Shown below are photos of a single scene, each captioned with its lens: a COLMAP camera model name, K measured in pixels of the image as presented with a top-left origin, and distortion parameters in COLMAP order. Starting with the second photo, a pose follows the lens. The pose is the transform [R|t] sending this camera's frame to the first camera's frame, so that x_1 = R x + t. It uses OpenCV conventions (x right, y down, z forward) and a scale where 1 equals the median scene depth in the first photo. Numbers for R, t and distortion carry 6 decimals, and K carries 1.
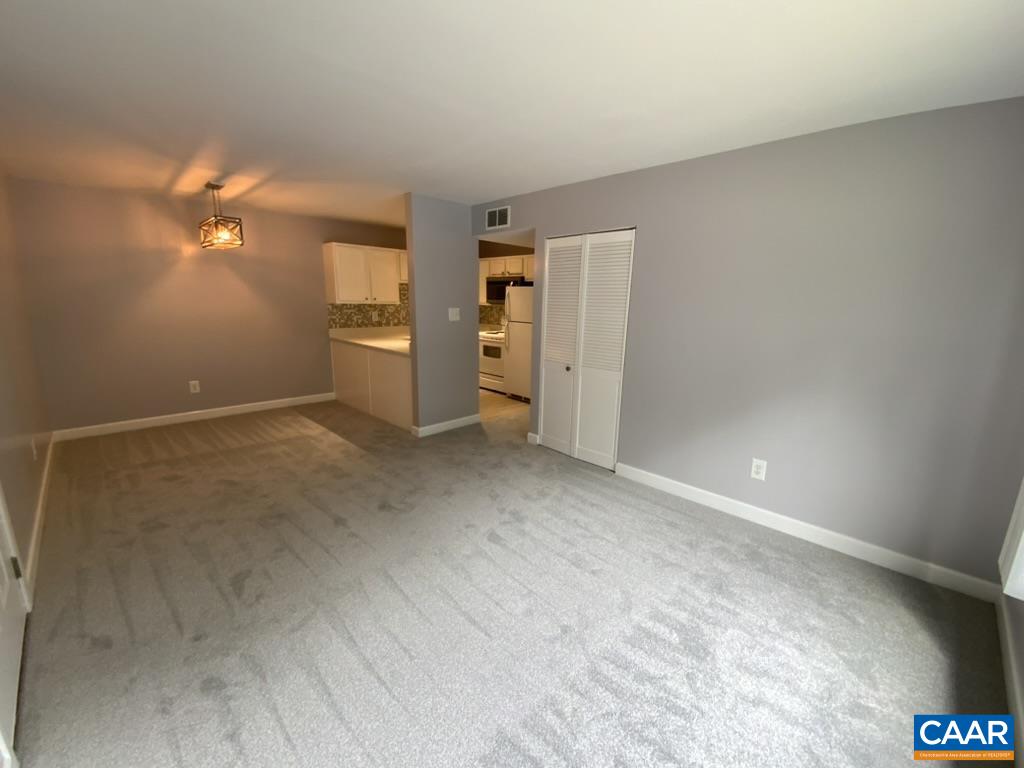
lens RADIAL K [[416.5, 0, 512.0], [0, 416.5, 384.0], [0, 0, 1]] dist [0.002186, 0.000018]
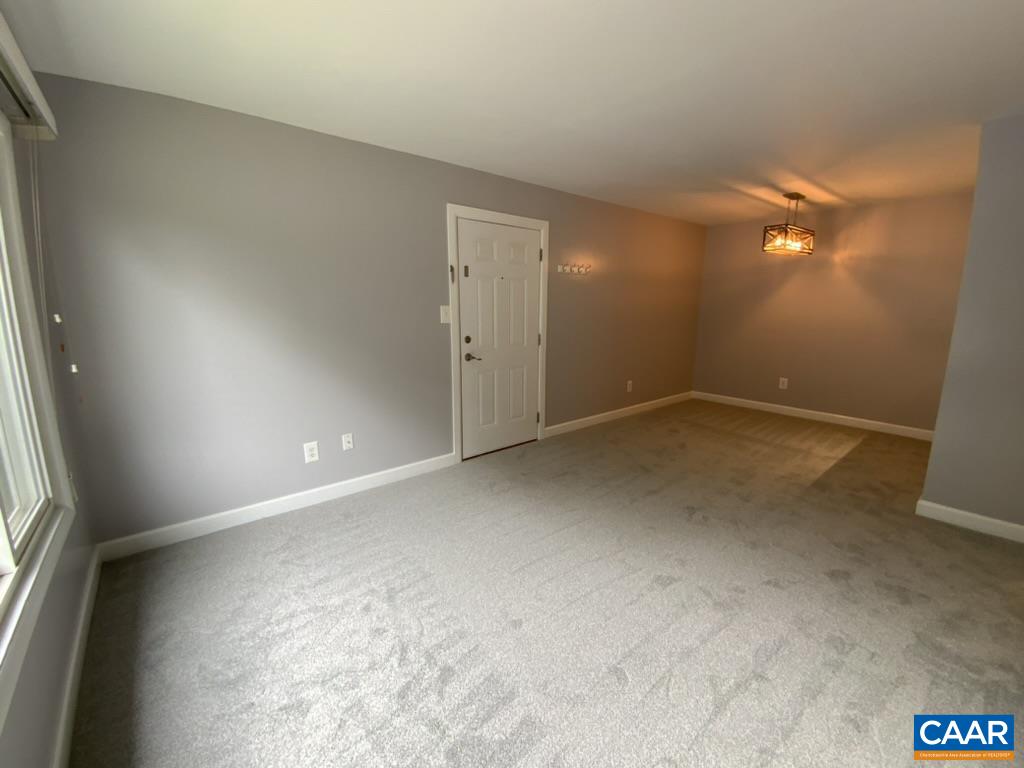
lens RADIAL K [[416.5, 0, 512.0], [0, 416.5, 384.0], [0, 0, 1]] dist [0.002186, 0.000018]
pose [[-0.097183, 0.166993, -0.981157, 0.512126], [-0.208960, 0.960427, 0.184162, -0.058433], [0.973083, 0.222920, -0.058442, 0.485392]]
